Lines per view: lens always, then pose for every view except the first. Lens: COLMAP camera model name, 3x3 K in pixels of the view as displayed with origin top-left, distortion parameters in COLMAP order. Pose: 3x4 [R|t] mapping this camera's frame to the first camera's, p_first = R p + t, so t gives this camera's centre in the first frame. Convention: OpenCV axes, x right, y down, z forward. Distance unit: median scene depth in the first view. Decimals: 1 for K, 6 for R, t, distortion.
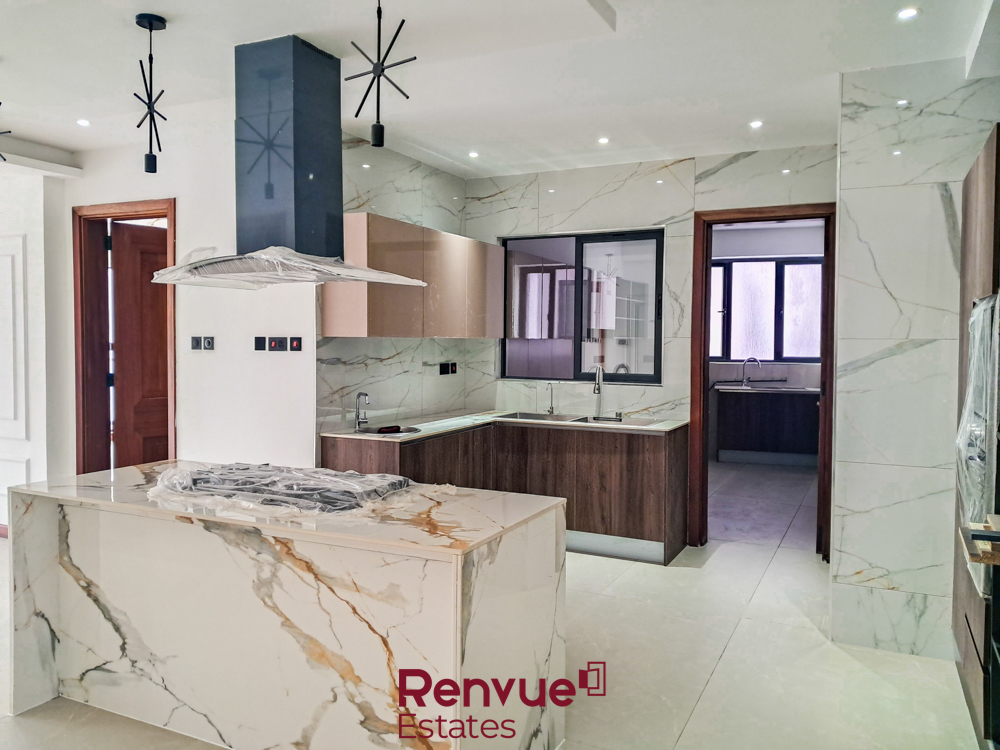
lens RADIAL K [[789.8, 0, 505.0], [0, 789.8, 368.9], [0, 0, 1]] dist [0.032117, -0.021062]
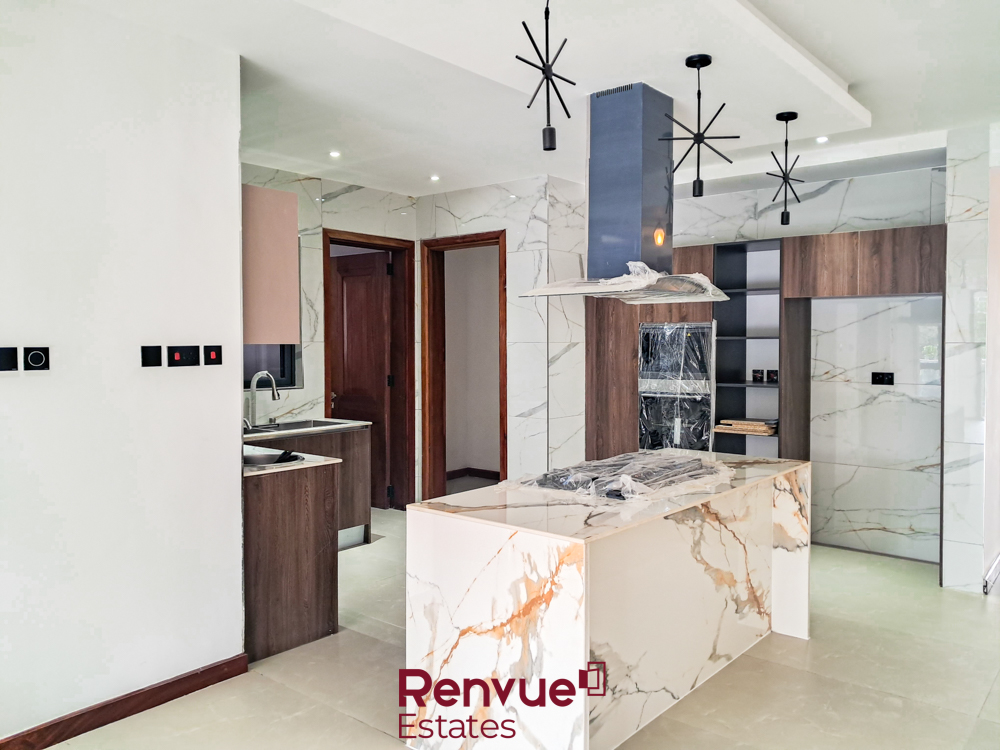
lens RADIAL K [[789.8, 0, 506.7], [0, 789.8, 378.0], [0, 0, 1]] dist [0.032117, -0.021062]
pose [[0.225205, -0.052394, 0.972902, -0.903213], [0.043809, 0.998088, 0.043610, -0.030576], [-0.973326, 0.032801, 0.227069, 0.582974]]
